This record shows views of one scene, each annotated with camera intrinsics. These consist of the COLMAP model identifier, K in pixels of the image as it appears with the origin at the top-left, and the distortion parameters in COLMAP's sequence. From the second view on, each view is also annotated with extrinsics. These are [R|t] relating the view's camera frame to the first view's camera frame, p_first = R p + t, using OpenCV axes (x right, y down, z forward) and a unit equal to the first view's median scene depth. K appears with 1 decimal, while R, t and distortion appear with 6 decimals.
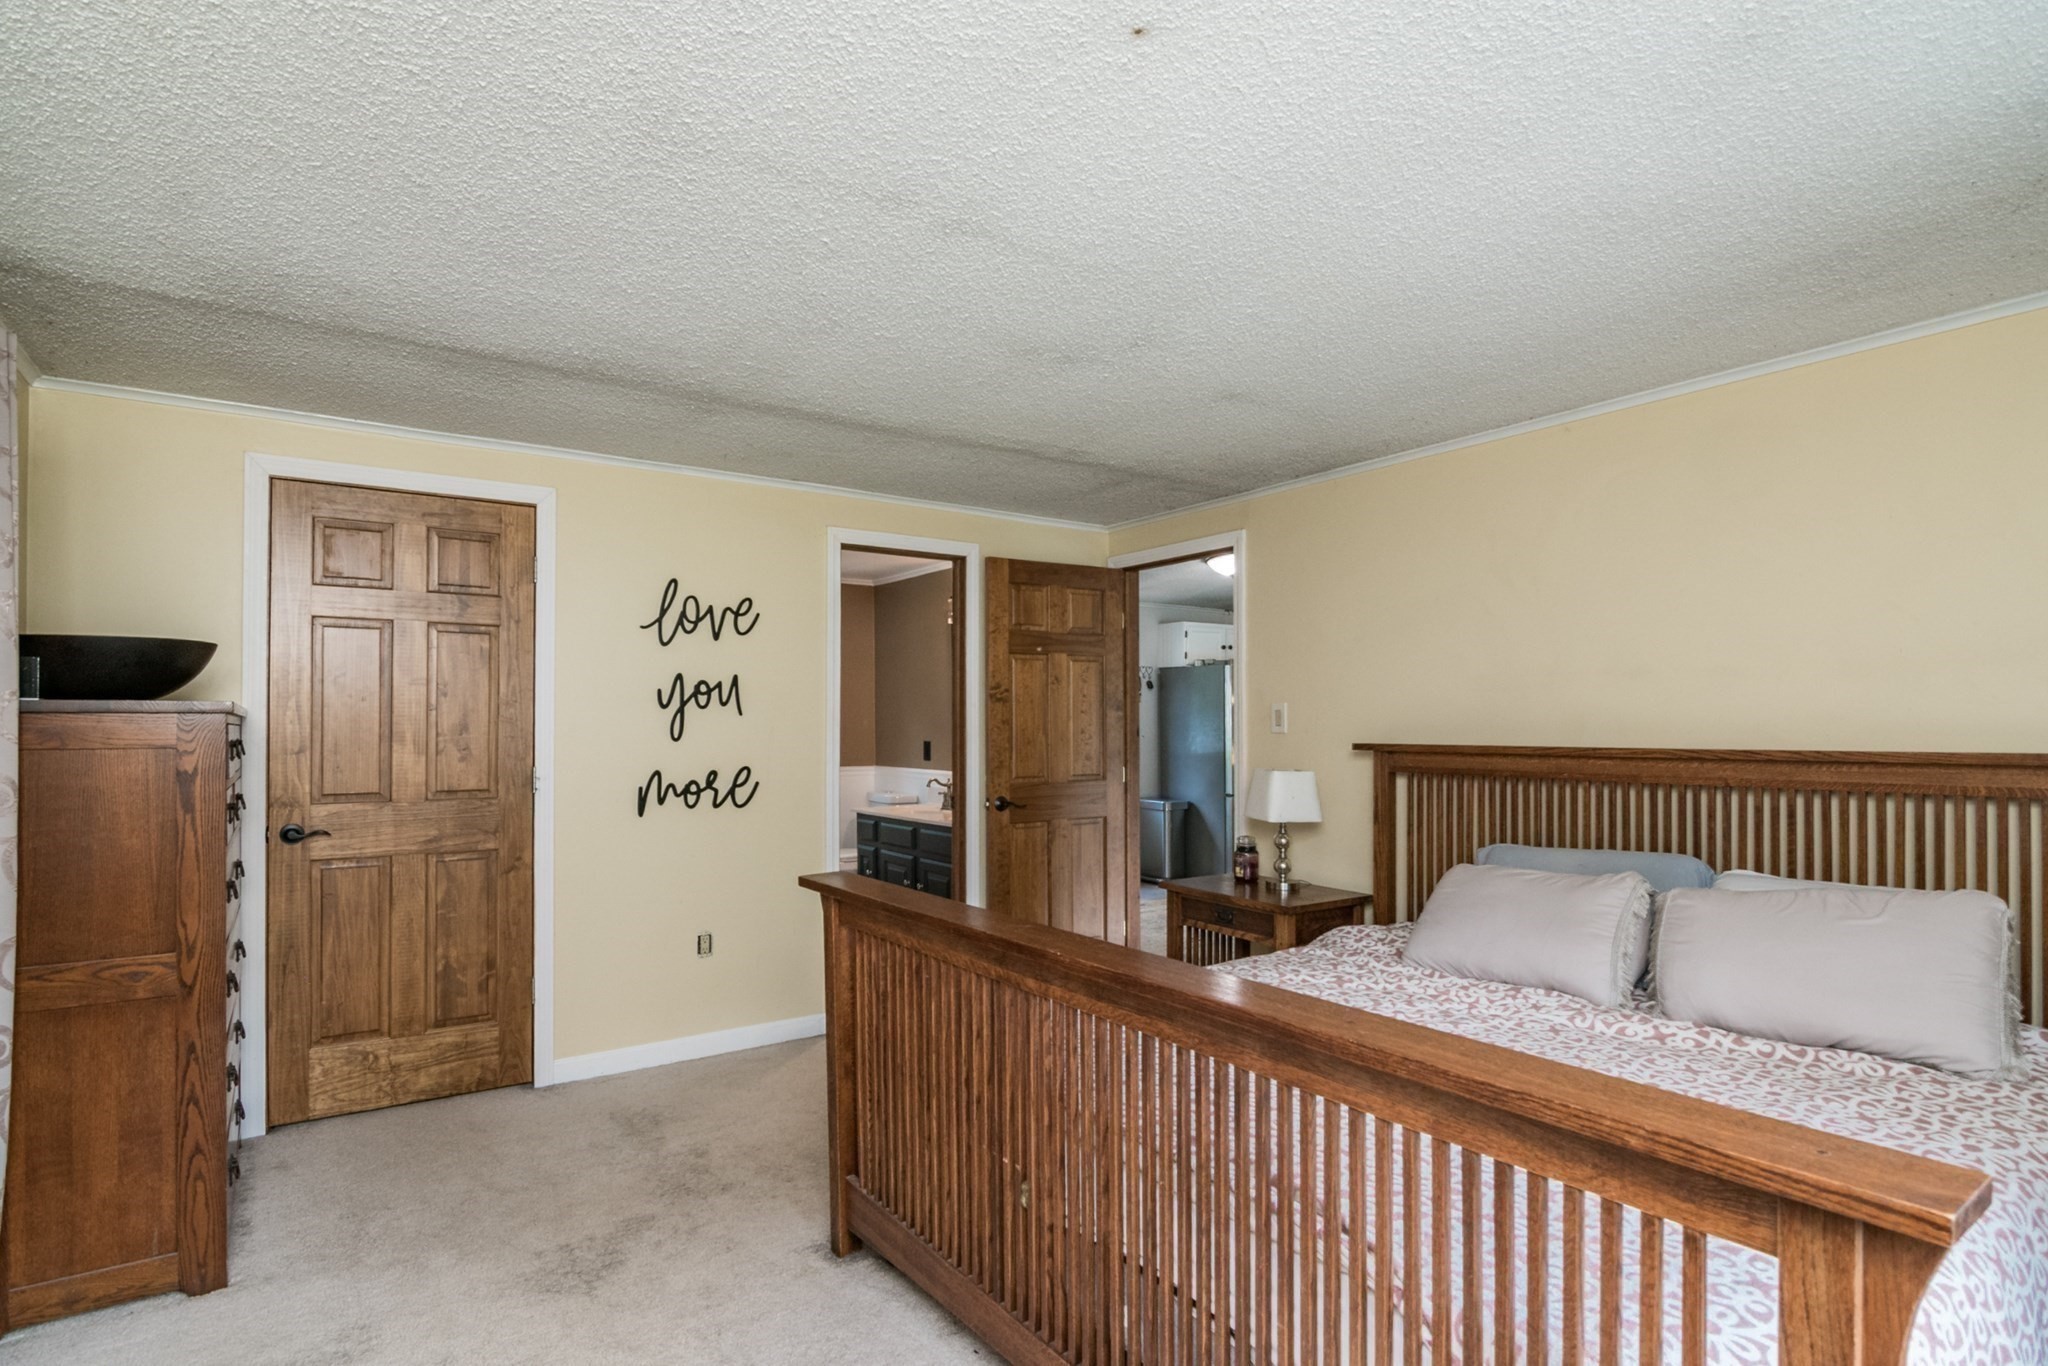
lens RADIAL K [[994.6, 0, 1022.5], [0, 994.6, 699.3], [0, 0, 1]] dist [-0.010964, -0.001470]
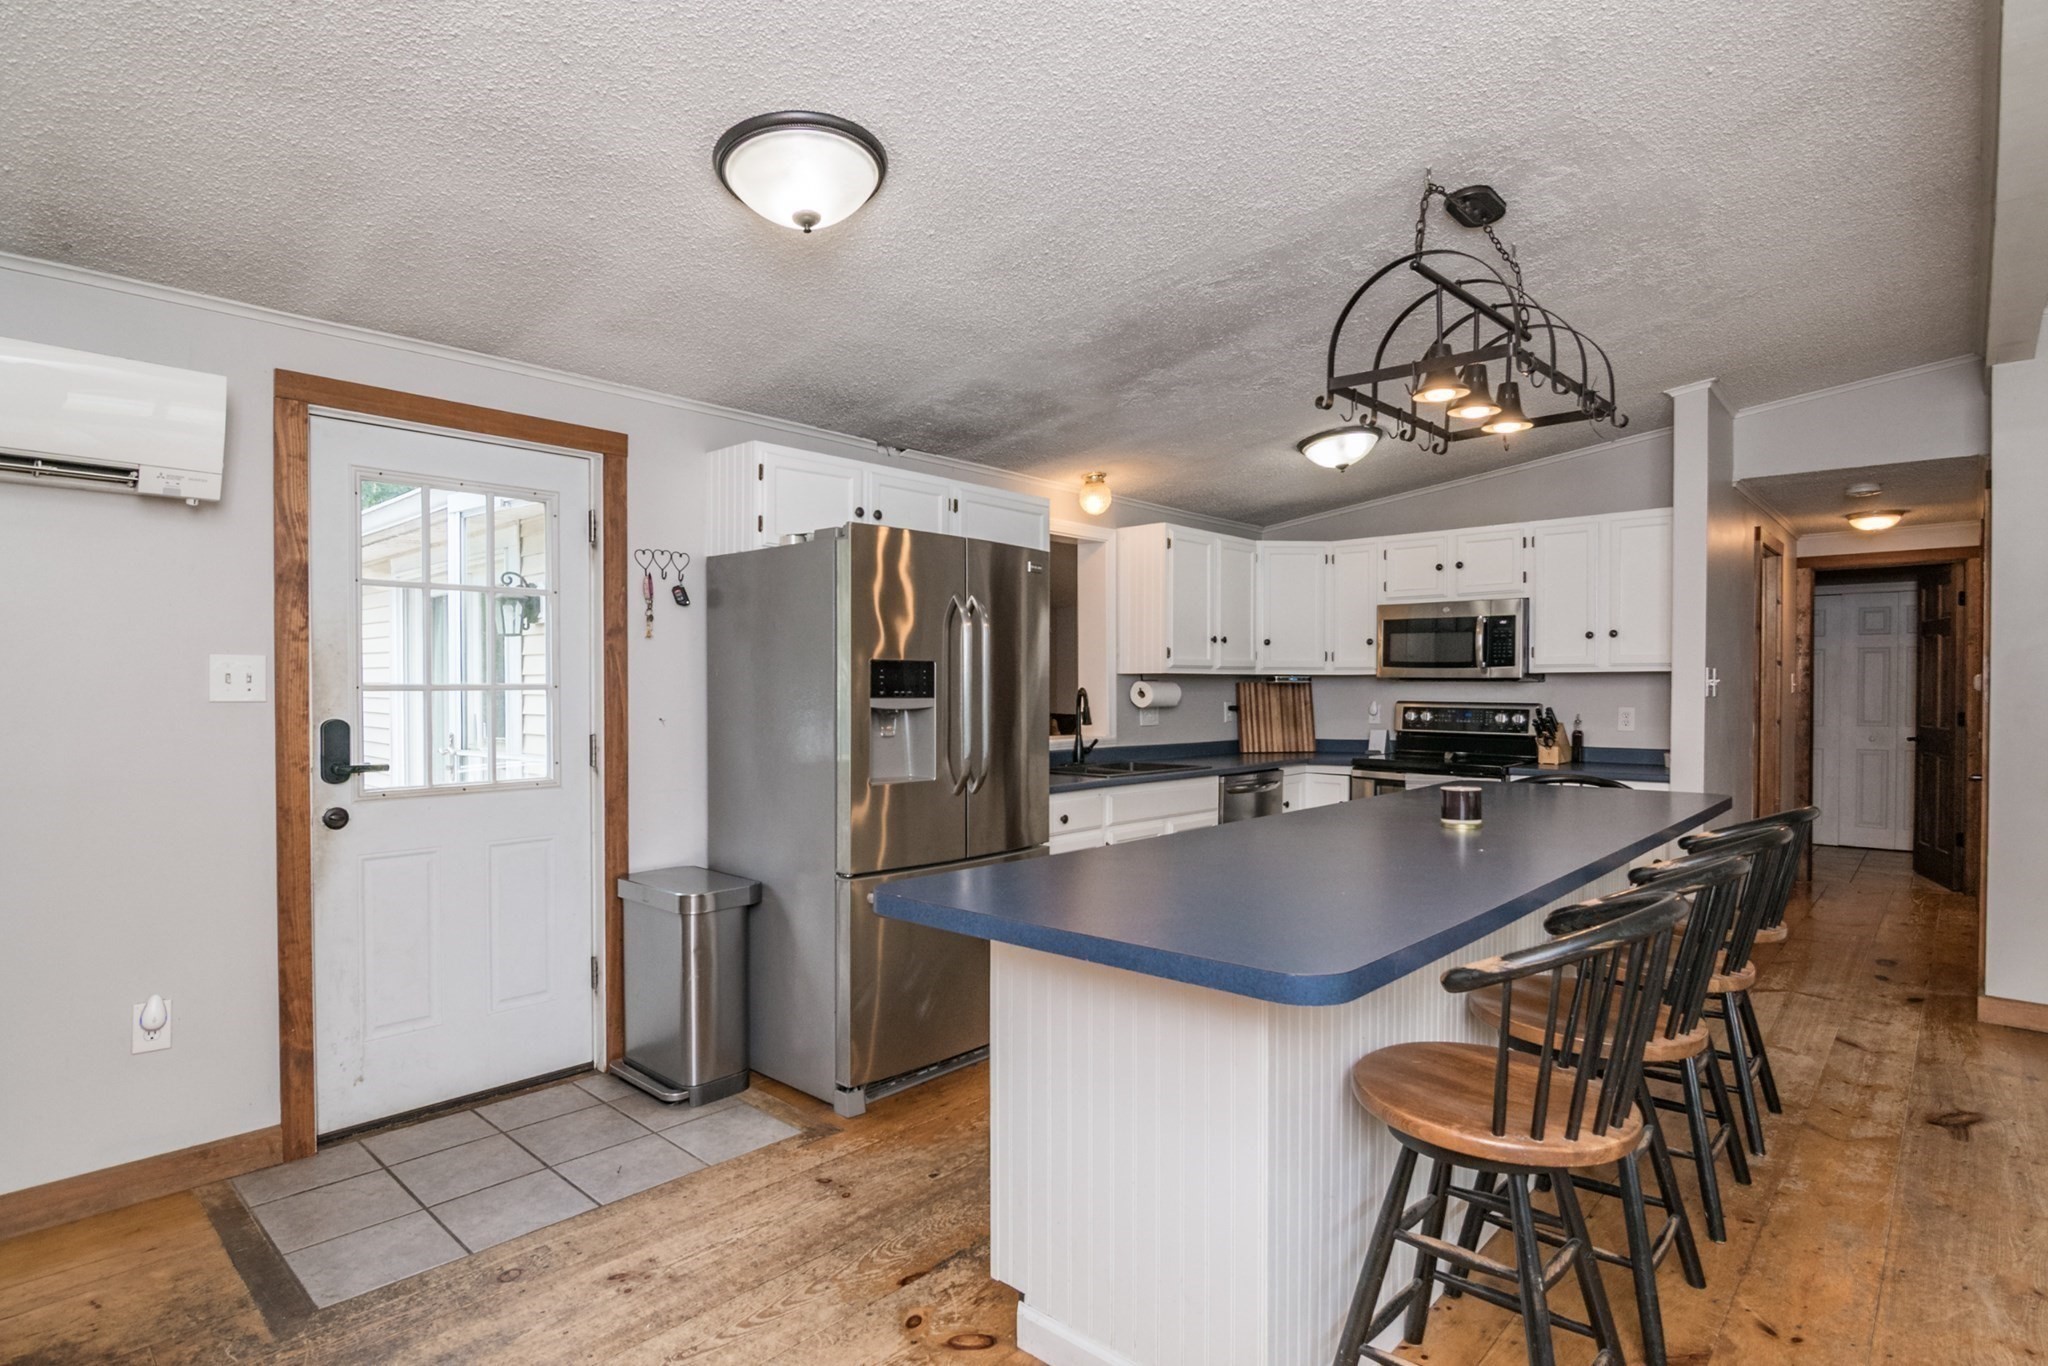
lens RADIAL K [[1042.2, 0, 1028.0], [0, 1042.2, 699.9], [0, 0, 1]] dist [-0.013397, -0.002268]
pose [[0.977539, -0.011326, 0.210452, 0.178945], [0.005332, 0.999564, 0.029028, 0.017443], [-0.210689, -0.027254, 0.977173, 0.544305]]
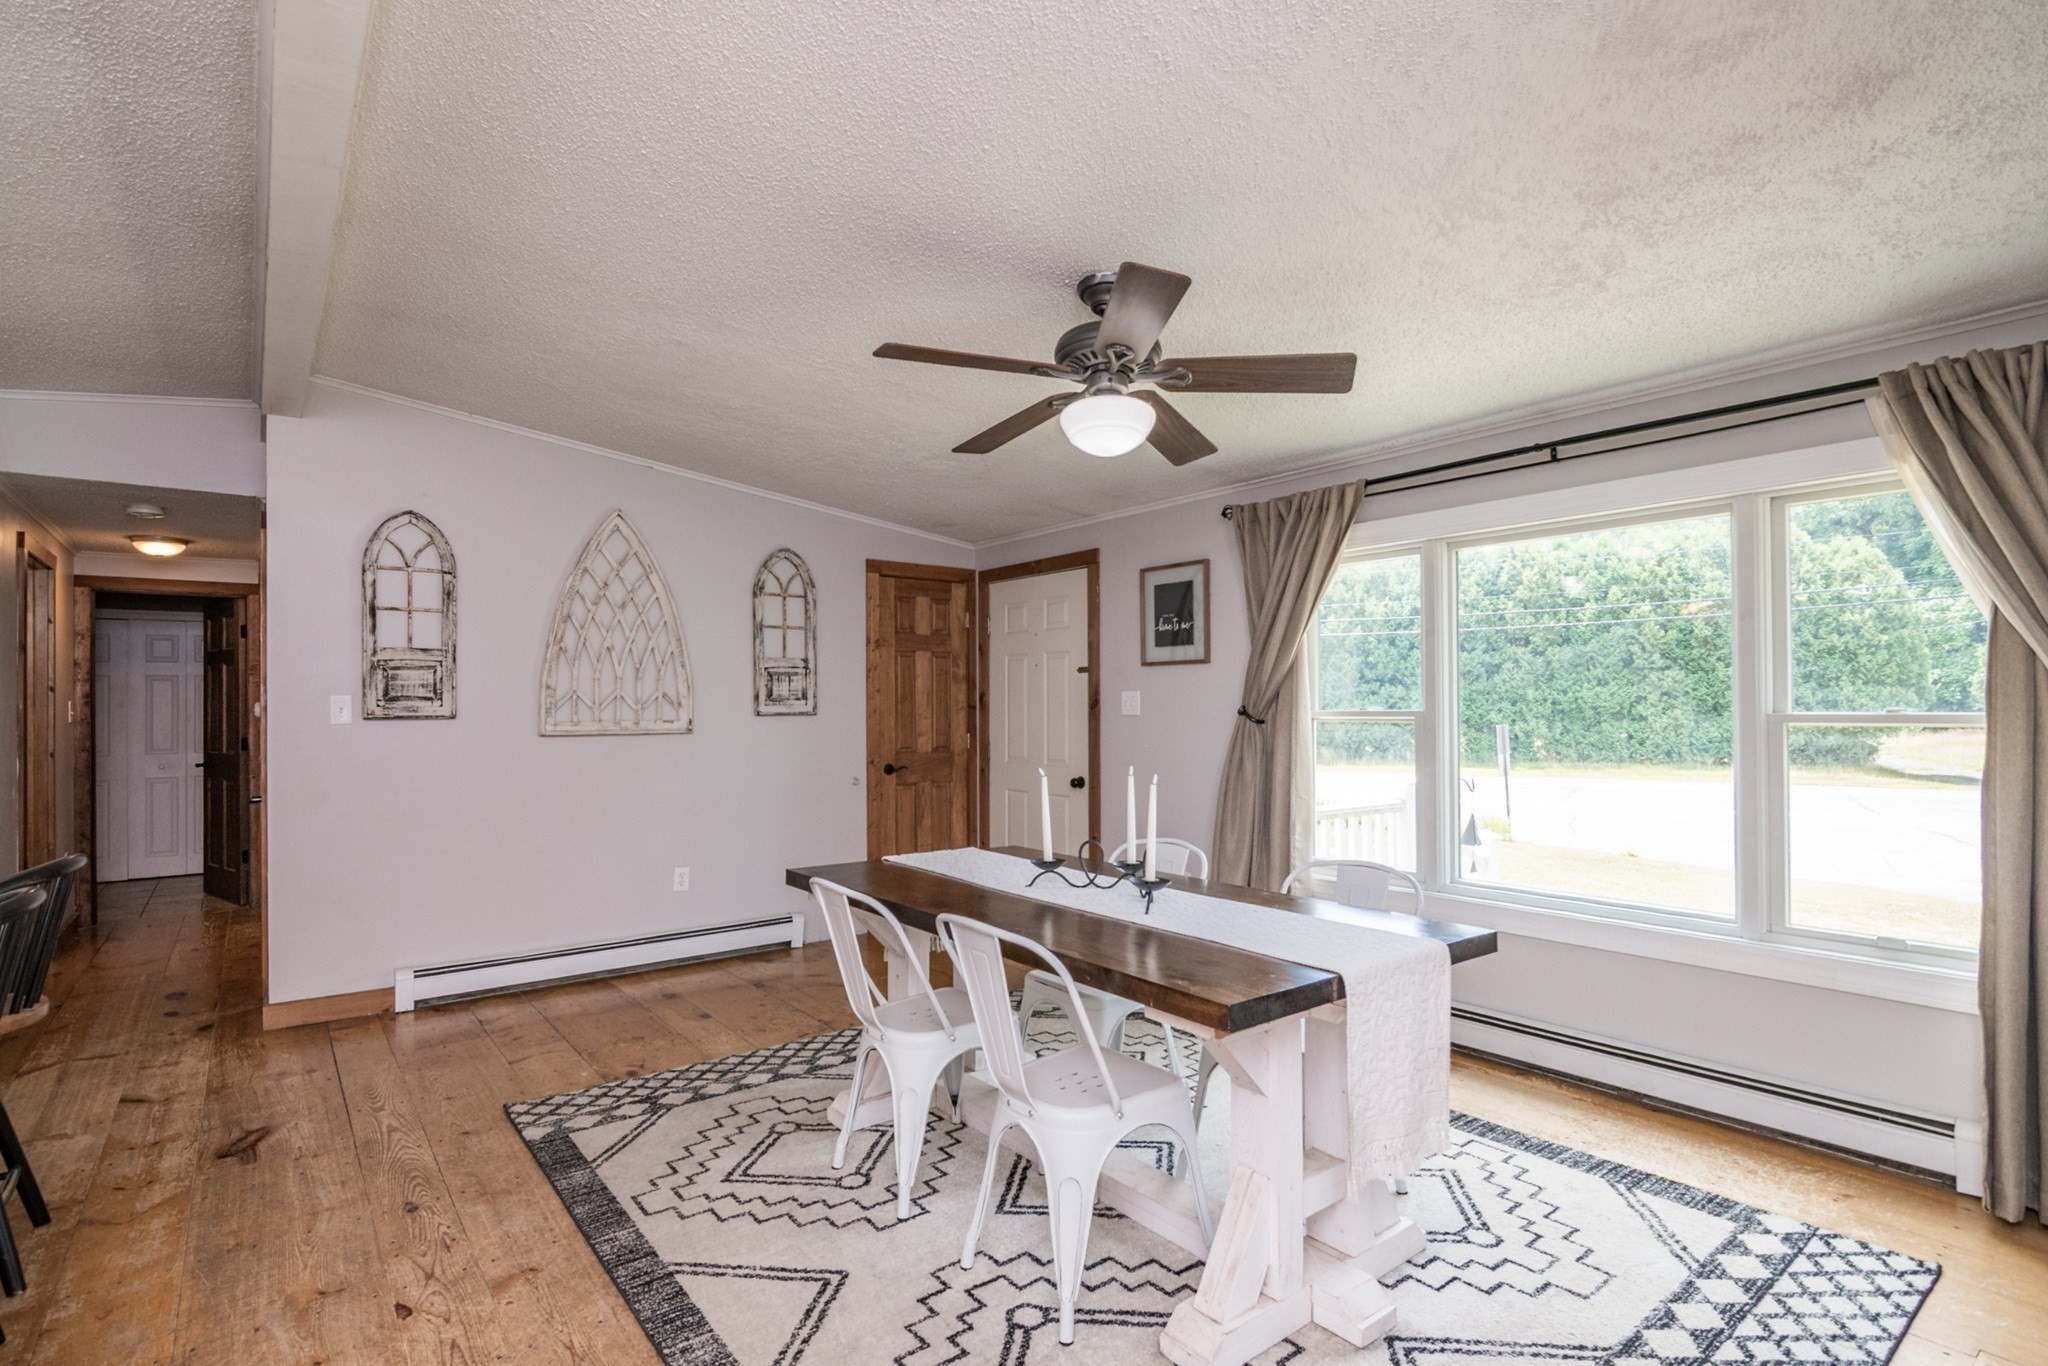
lens RADIAL K [[994.6, 0, 1000.1], [0, 994.6, 697.8], [0, 0, 1]] dist [-0.010964, -0.001470]
pose [[-0.028356, -0.000250, 0.999598, 0.216420], [-0.004834, 0.999988, 0.000112, 0.017823], [-0.999586, -0.004829, -0.028357, 0.567568]]
